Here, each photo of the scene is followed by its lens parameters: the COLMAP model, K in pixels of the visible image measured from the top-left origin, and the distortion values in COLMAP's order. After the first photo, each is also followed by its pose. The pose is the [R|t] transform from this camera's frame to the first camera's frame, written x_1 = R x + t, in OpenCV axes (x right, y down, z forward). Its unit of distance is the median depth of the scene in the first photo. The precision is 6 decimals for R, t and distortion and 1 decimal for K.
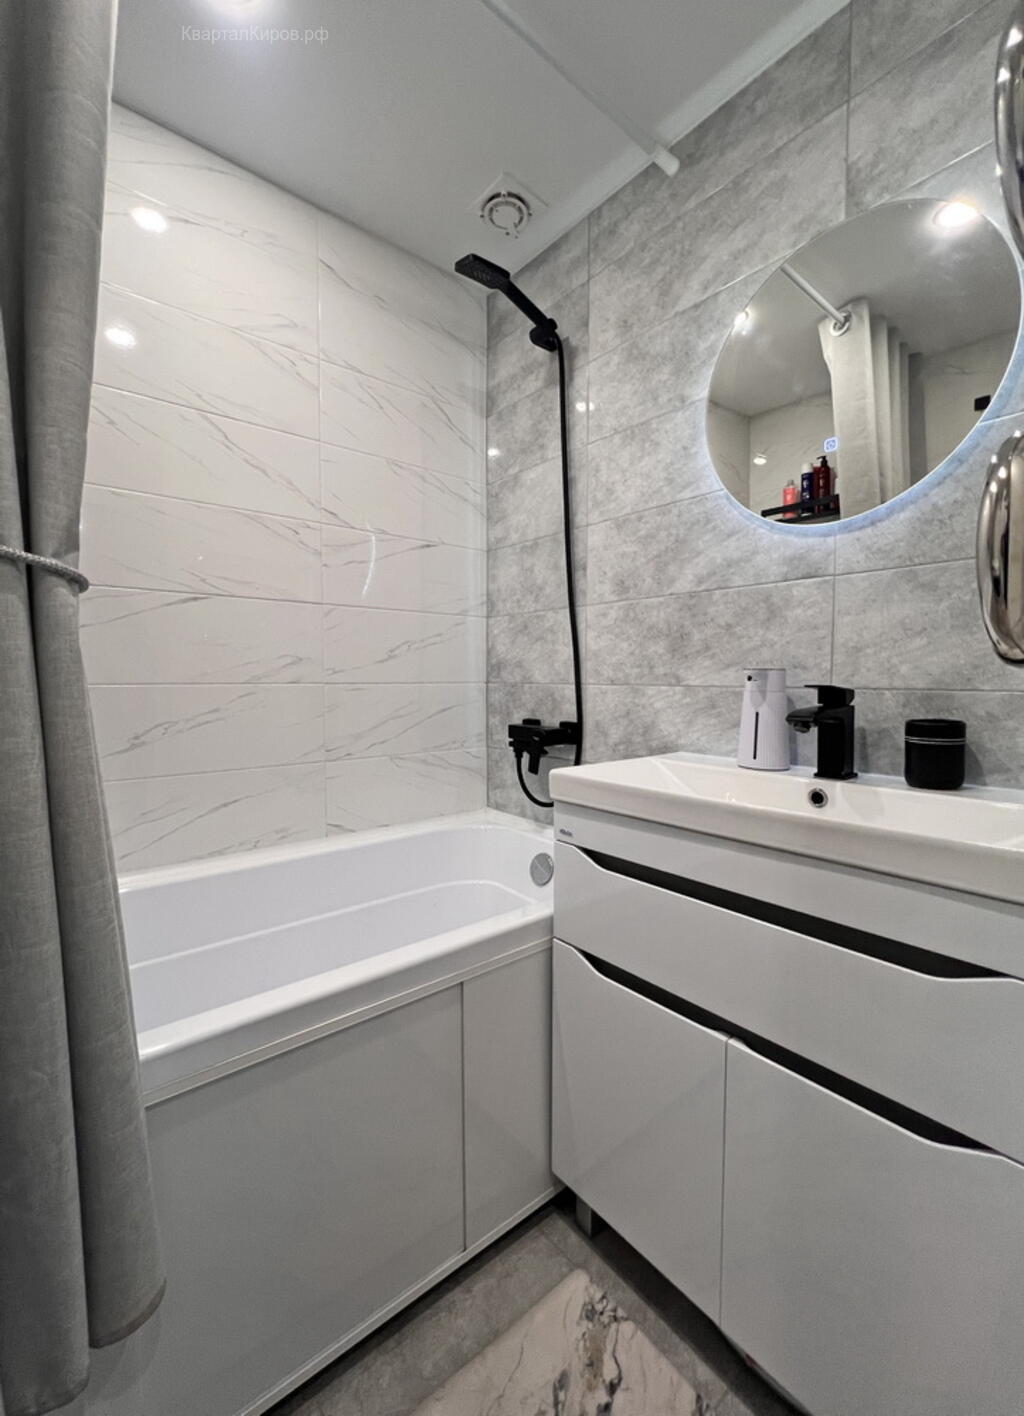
lens RADIAL K [[598.5, 0, 519.1], [0, 598.5, 722.7], [0, 0, 1]] dist [-0.000588, 0.001016]
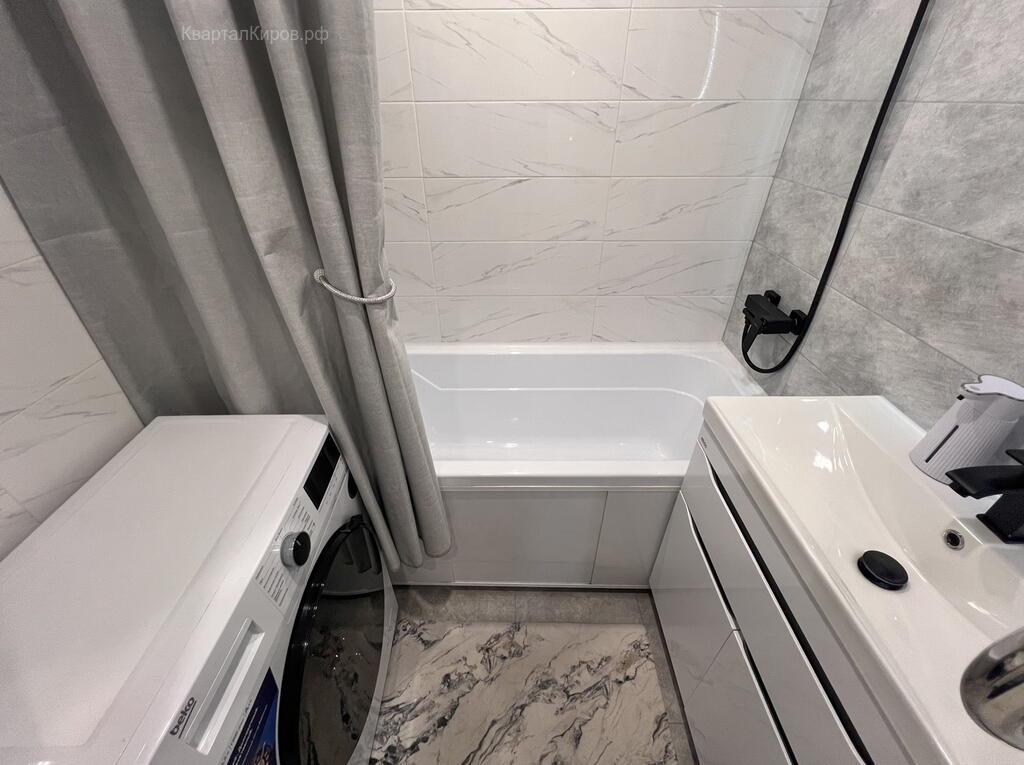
lens RADIAL K [[417.8, 0, 507.6], [0, 417.8, 396.9], [0, 0, 1]] dist [-0.004033, 0.002703]
pose [[0.768190, 0.375740, -0.518366, 0.160717], [-0.048551, 0.841524, 0.538033, -0.329637], [0.638379, -0.388145, 0.664693, 0.122194]]
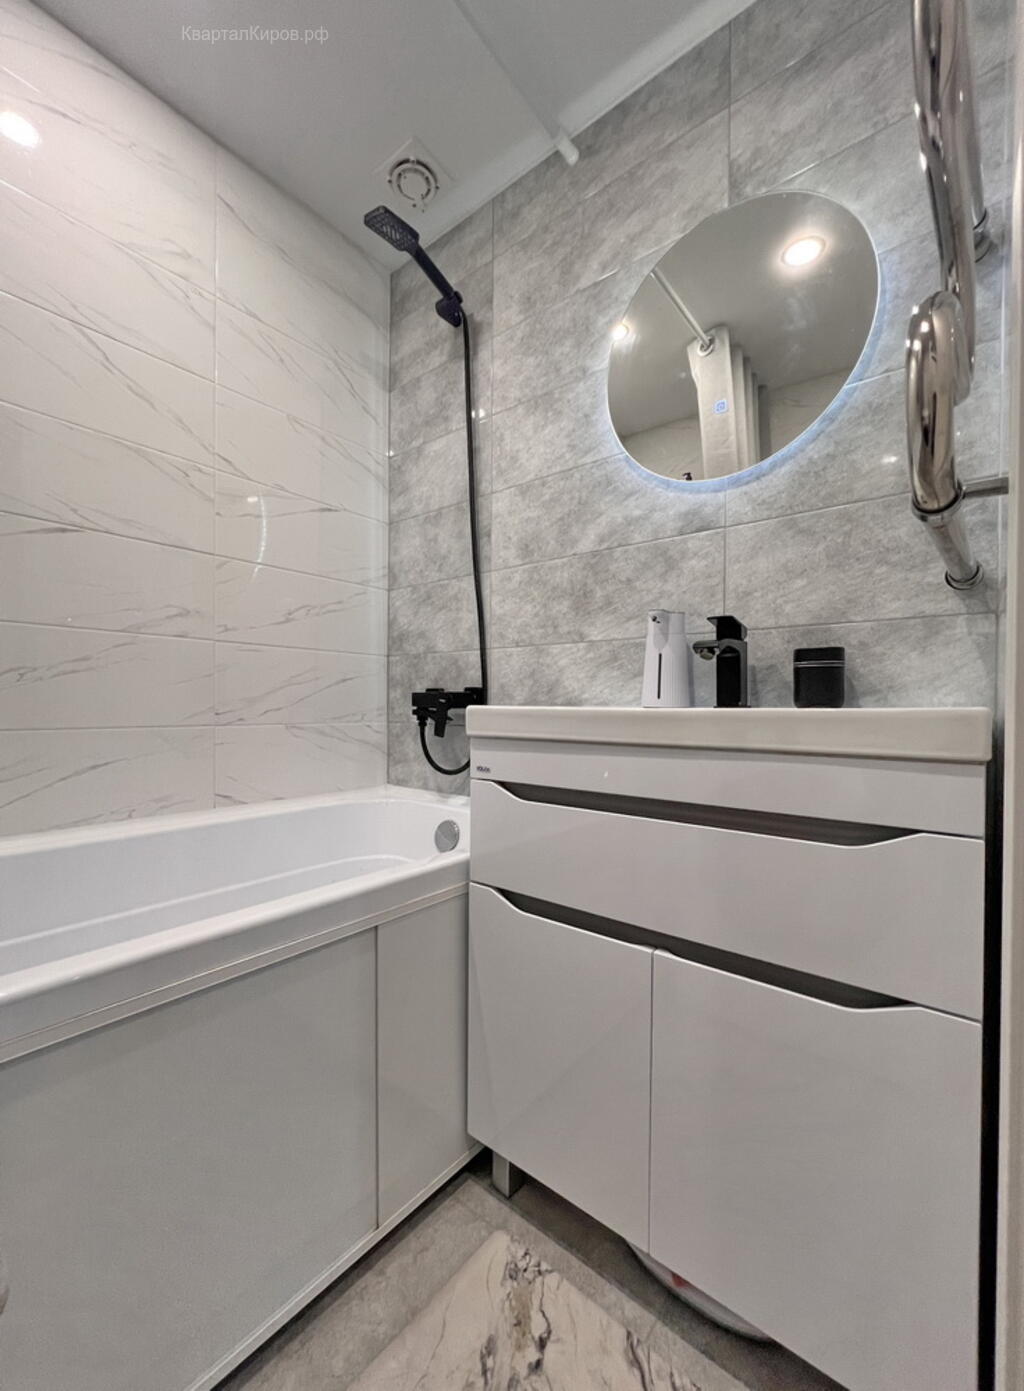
lens RADIAL K [[567.5, 0, 510.2], [0, 567.5, 718.5], [0, 0, 1]] dist [-0.004033, 0.002703]
pose [[0.982627, -0.001257, 0.185586, -0.044275], [0.010371, 0.998787, -0.048145, 0.127723], [-0.185300, 0.049233, 0.981448, 0.062596]]
